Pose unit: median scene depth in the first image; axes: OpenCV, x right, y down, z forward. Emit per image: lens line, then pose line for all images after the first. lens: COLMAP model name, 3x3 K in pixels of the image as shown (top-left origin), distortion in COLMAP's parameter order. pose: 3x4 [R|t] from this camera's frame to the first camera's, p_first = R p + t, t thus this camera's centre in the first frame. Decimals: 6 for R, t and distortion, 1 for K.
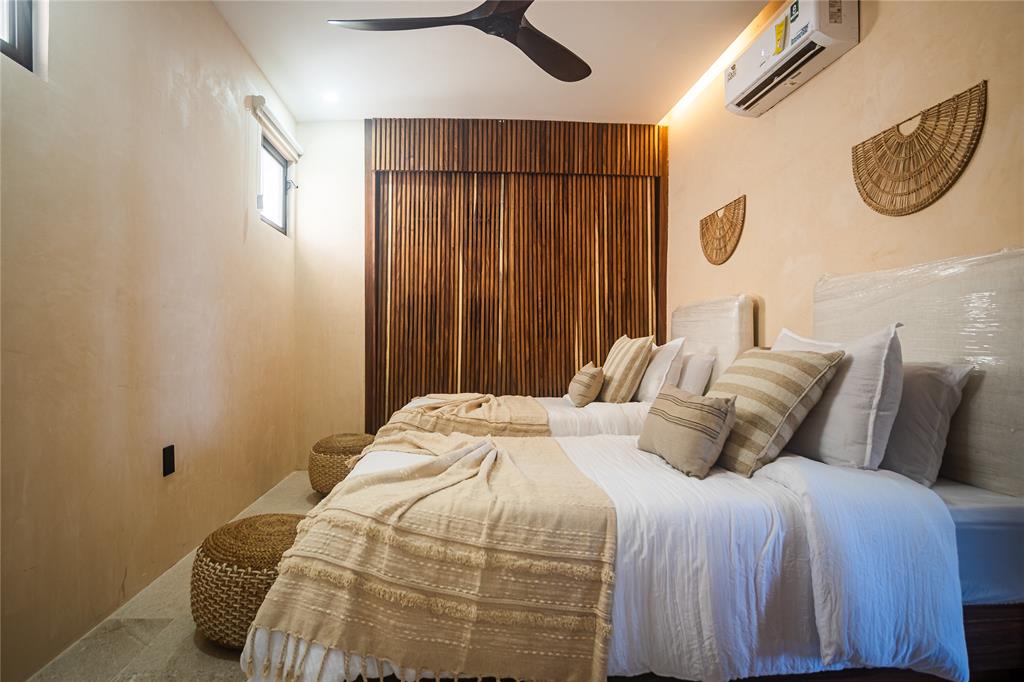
lens RADIAL K [[567.4, 0, 512.0], [0, 567.4, 341.0], [0, 0, 1]] dist [-0.001236, -0.000031]
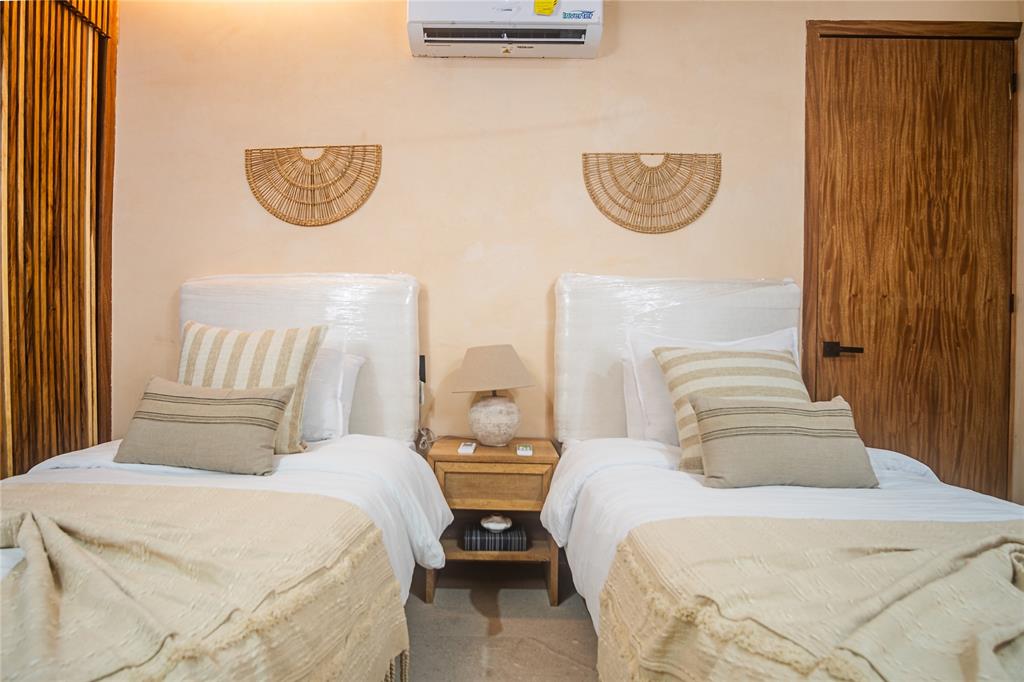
lens RADIAL K [[567.4, 0, 512.0], [0, 567.4, 341.0], [0, 0, 1]] dist [-0.001236, -0.000031]
pose [[0.116483, -0.005790, 0.993176, -0.343715], [-0.013009, 0.999888, 0.007355, -0.000322], [-0.993108, -0.013777, 0.116394, 0.750152]]
